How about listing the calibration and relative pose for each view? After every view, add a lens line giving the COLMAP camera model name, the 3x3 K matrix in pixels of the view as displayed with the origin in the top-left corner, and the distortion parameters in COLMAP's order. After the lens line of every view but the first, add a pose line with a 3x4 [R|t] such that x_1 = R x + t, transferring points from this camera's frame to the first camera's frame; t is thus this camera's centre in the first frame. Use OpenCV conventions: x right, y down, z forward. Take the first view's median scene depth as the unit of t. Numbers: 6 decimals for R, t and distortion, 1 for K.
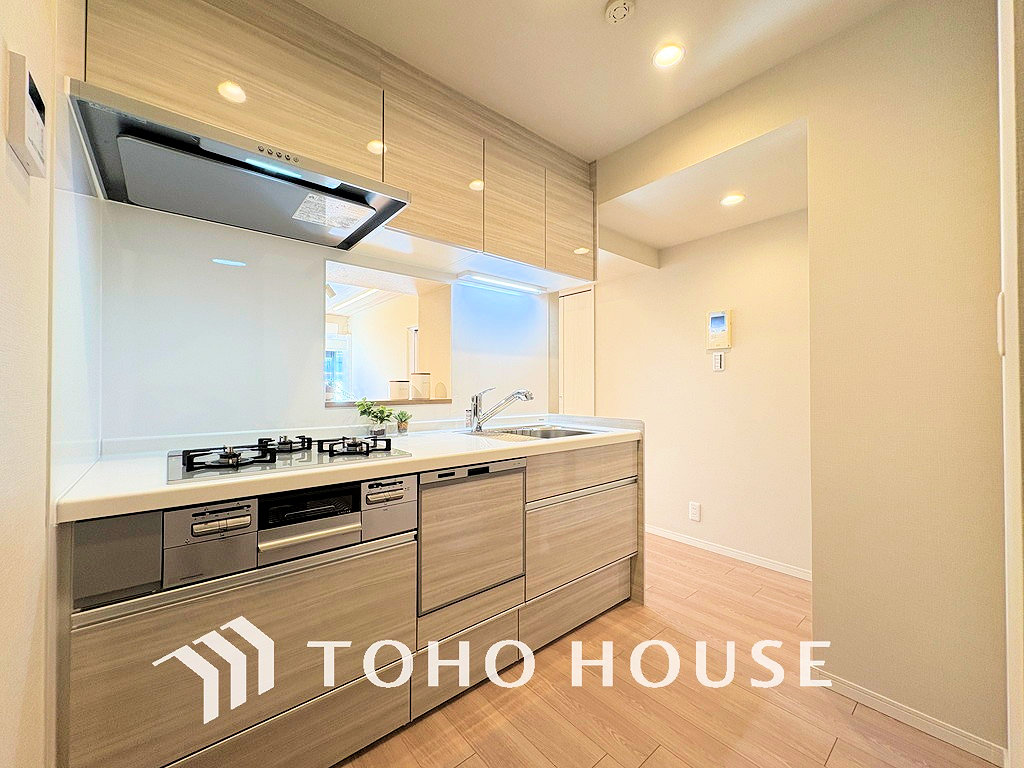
lens RADIAL K [[407.7, 0, 512.0], [0, 407.7, 384.0], [0, 0, 1]] dist [-0.000193, -0.000042]
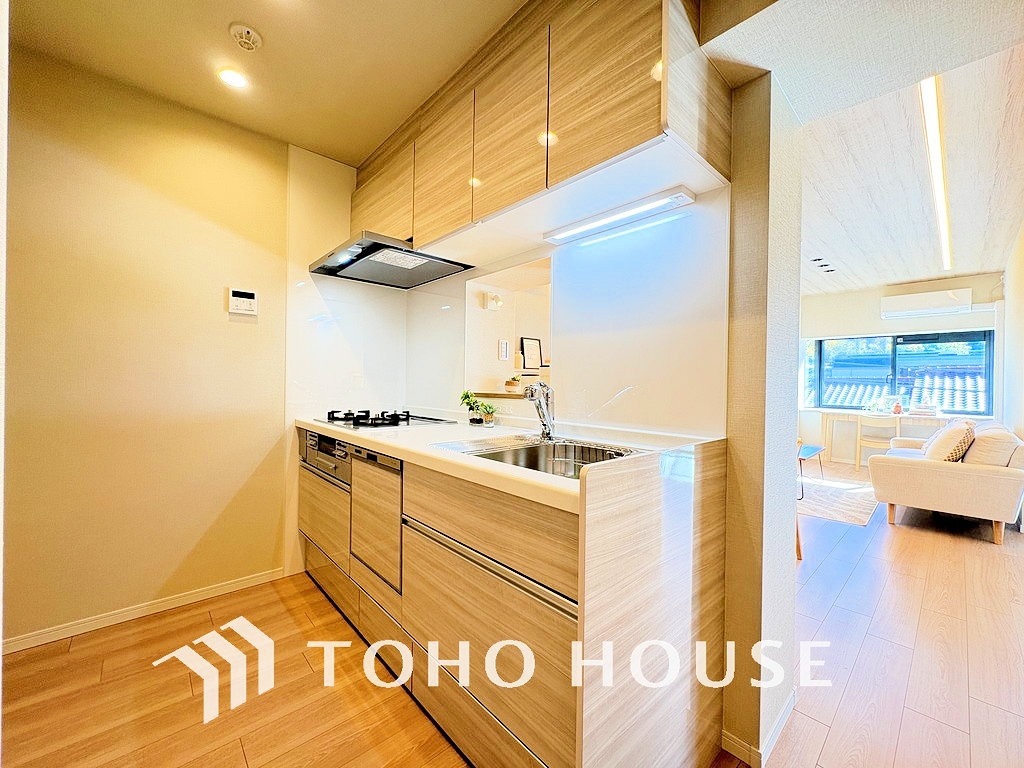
lens RADIAL K [[407.7, 0, 512.0], [0, 407.7, 384.0], [0, 0, 1]] dist [-0.000193, -0.000042]
pose [[0.041467, 0.001028, -0.999139, 0.900452], [0.001360, 0.999998, 0.001085, 0.017924], [0.999139, -0.001404, 0.041465, 1.188874]]
